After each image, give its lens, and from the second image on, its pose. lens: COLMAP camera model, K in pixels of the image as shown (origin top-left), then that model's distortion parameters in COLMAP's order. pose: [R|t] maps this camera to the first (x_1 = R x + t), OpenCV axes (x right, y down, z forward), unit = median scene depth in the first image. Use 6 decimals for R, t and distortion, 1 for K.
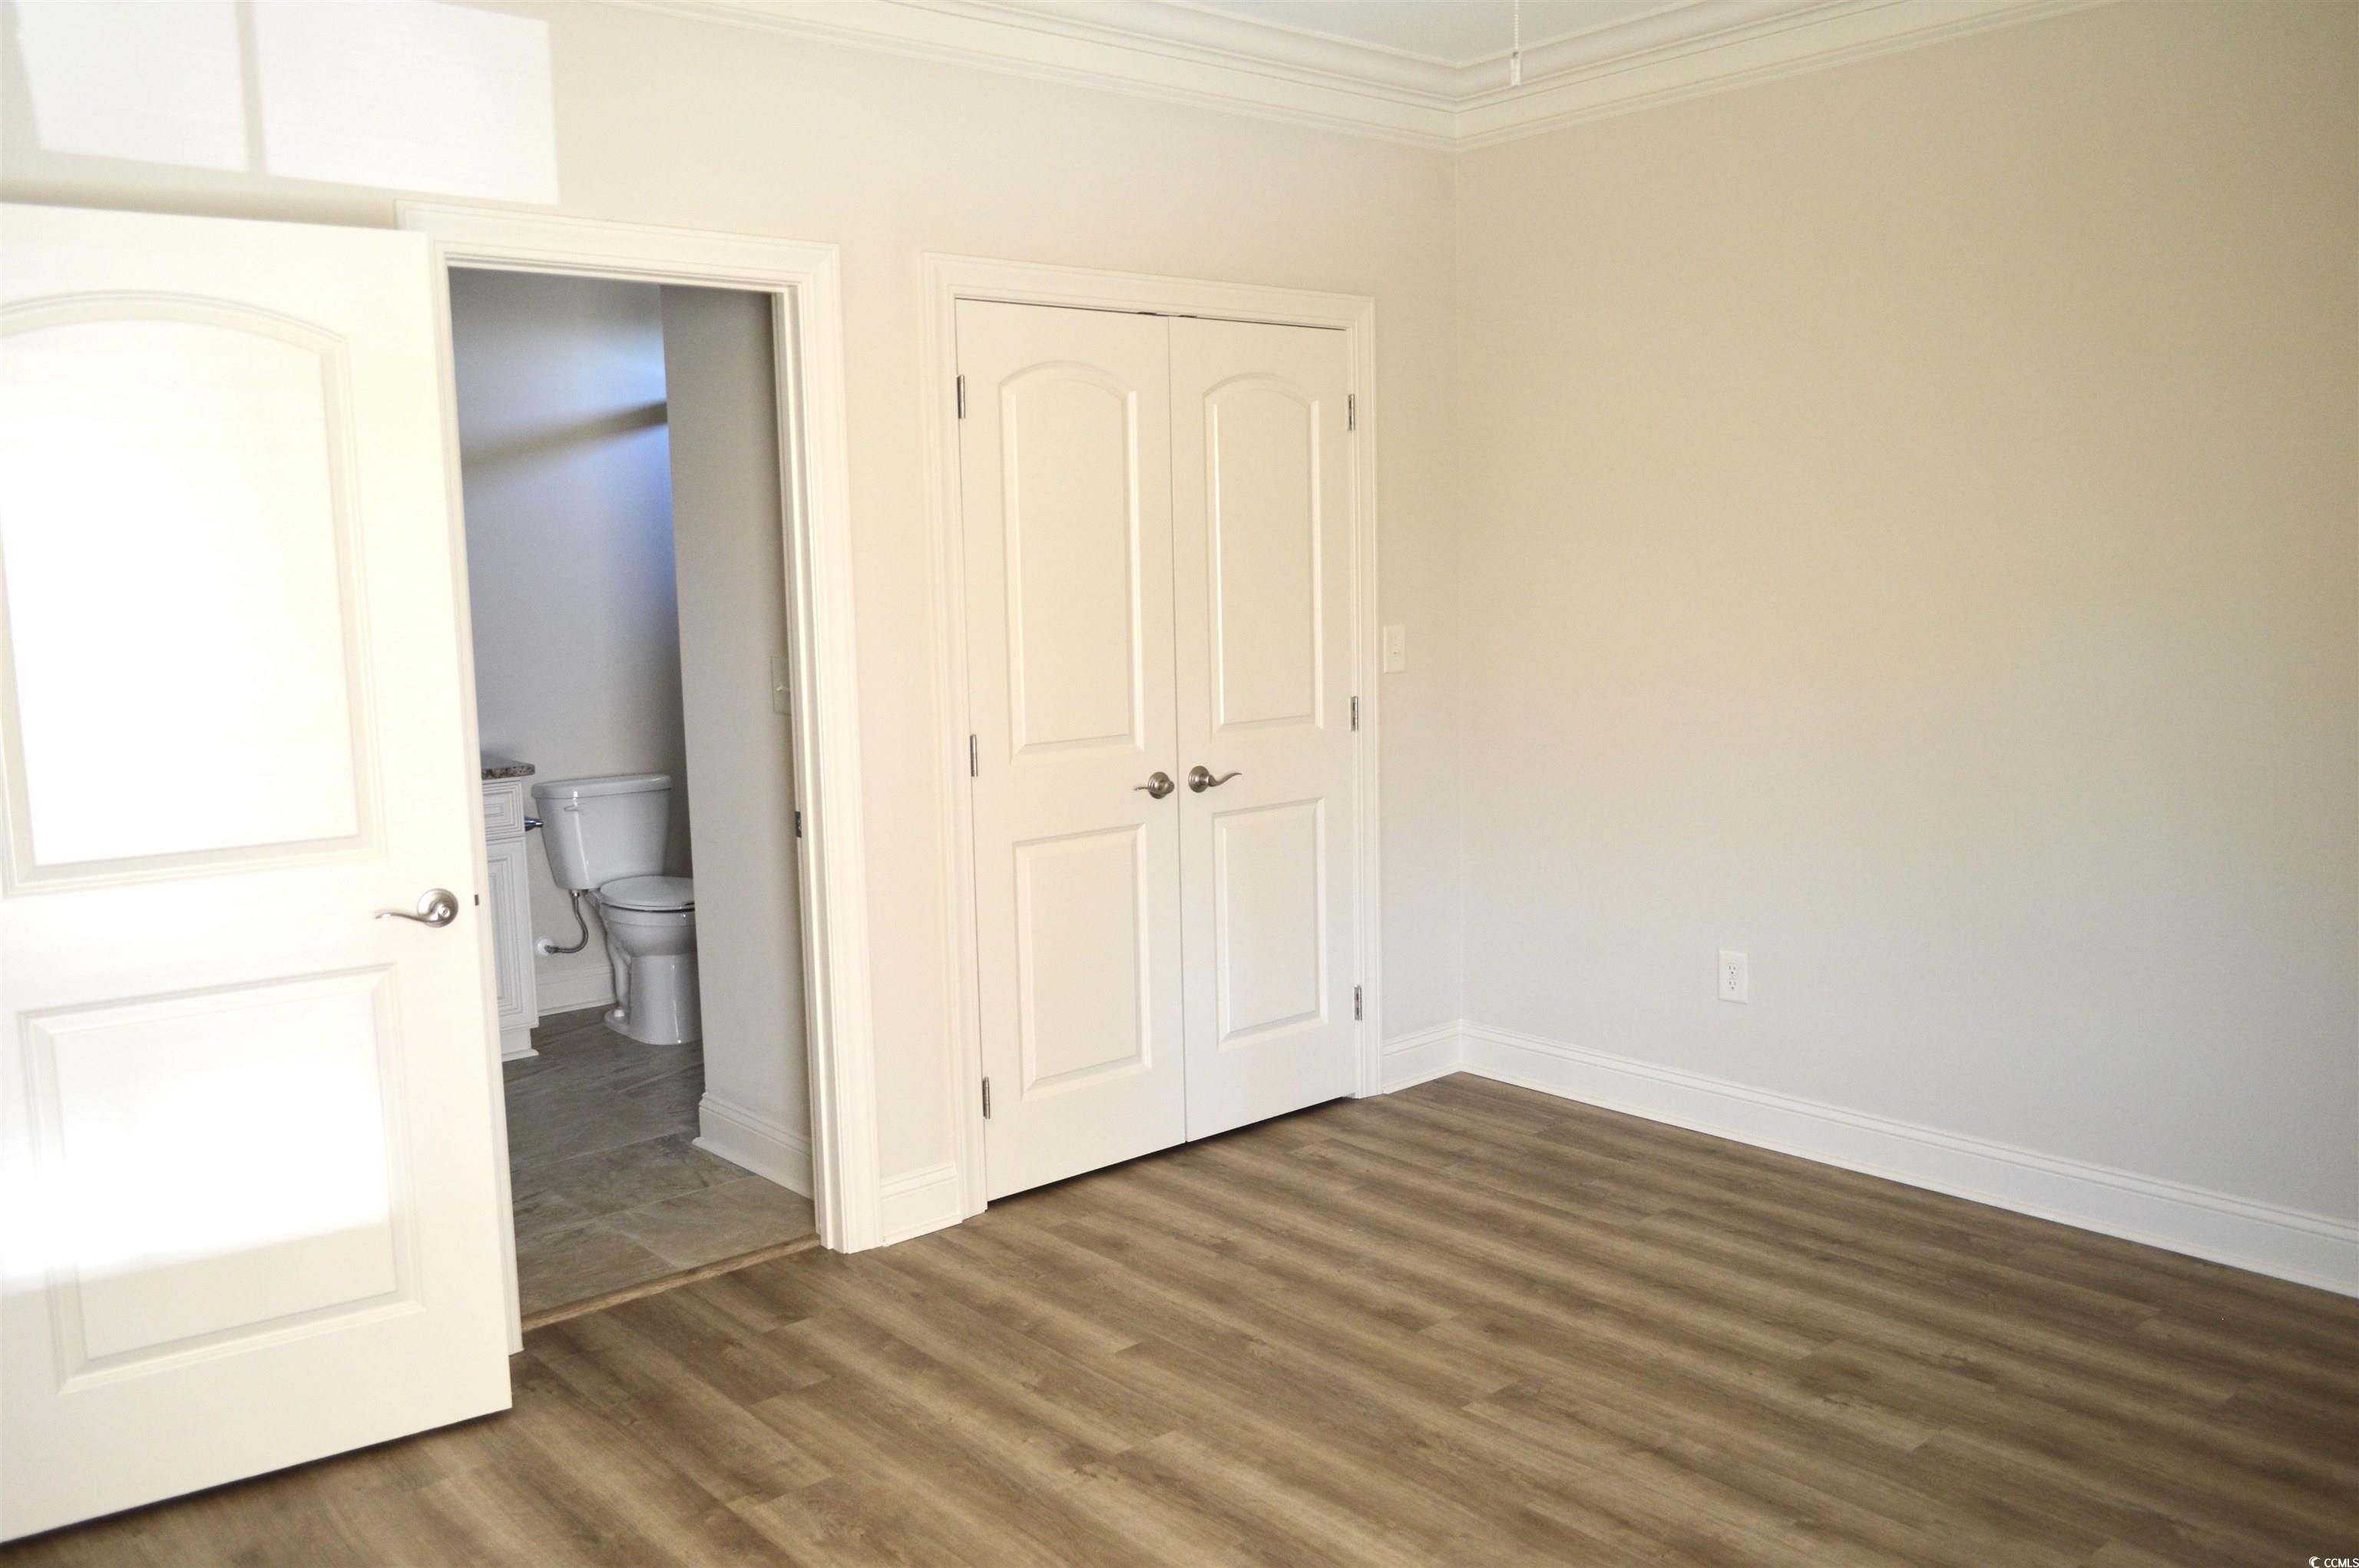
lens RADIAL K [[1868.9, 0, 1179.5], [0, 1868.9, 784.0], [0, 0, 1]] dist [-0.002849, 0.003300]
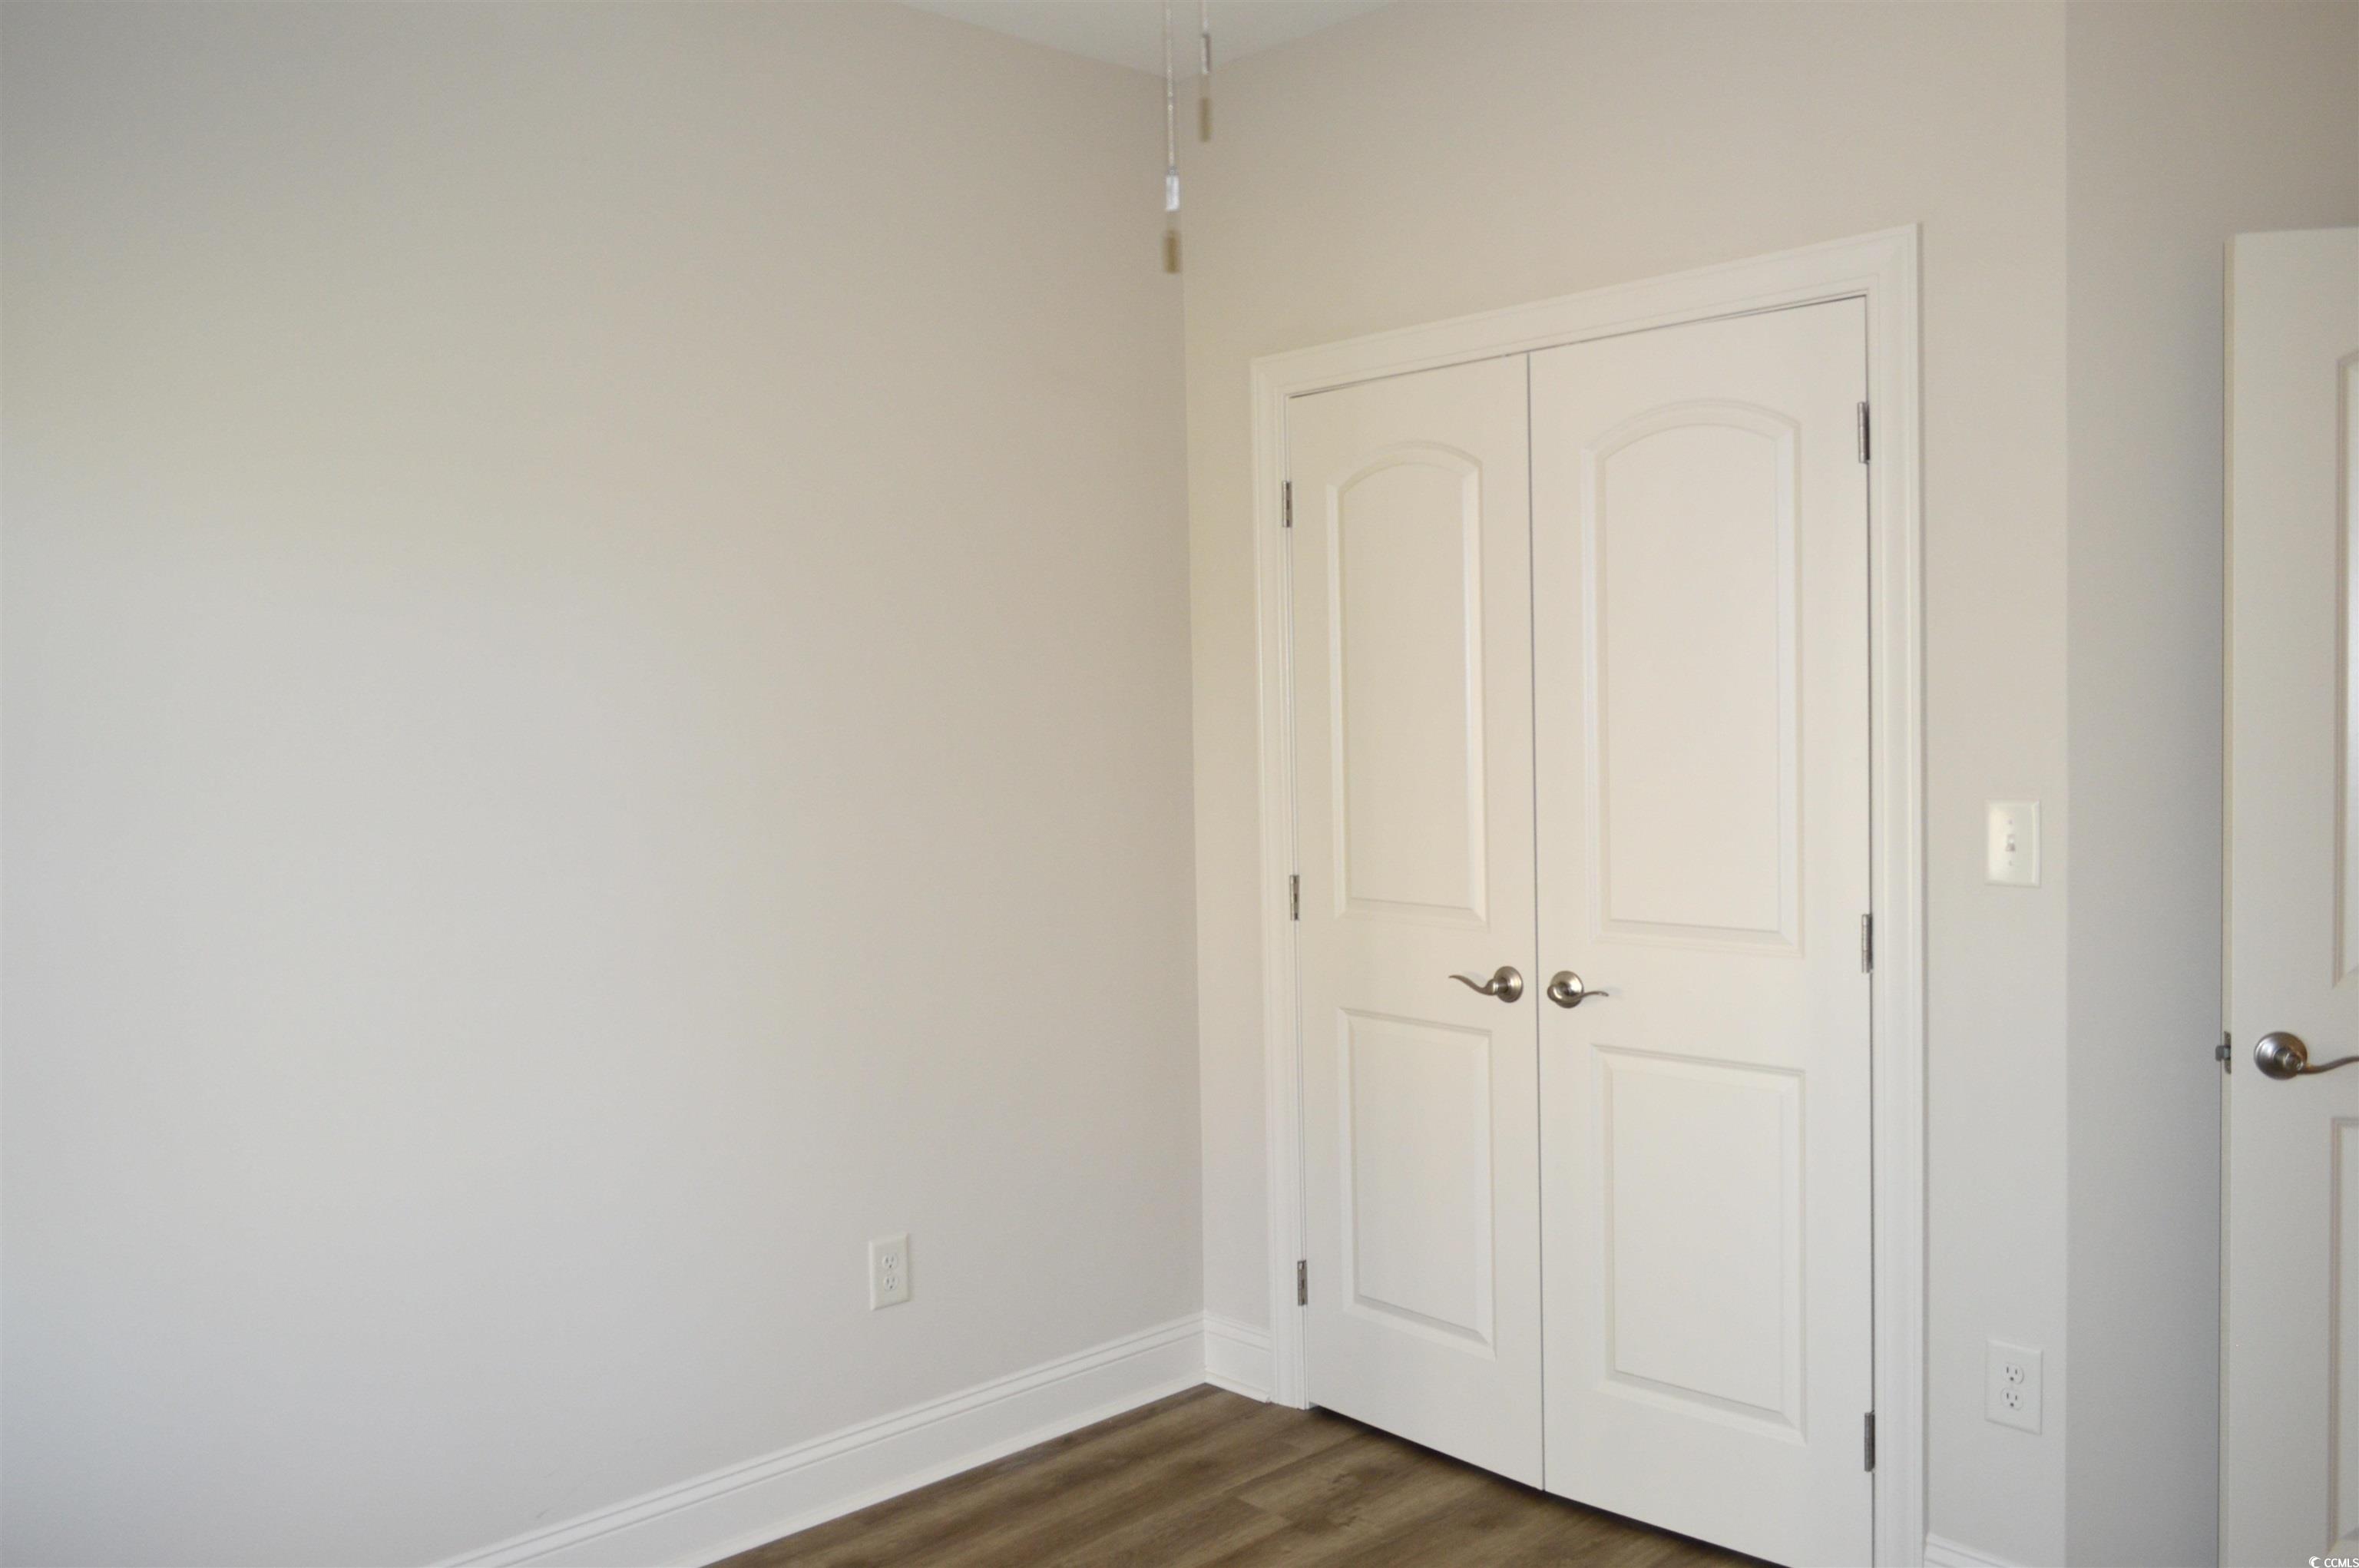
lens RADIAL K [[1868.9, 0, 1179.5], [0, 1868.9, 784.0], [0, 0, 1]] dist [-0.002849, 0.003300]
pose [[0.039960, 0.081161, -0.995900, 0.709686], [-0.097527, 0.992253, 0.076951, -0.121835], [0.994430, 0.094052, 0.047566, 0.821798]]
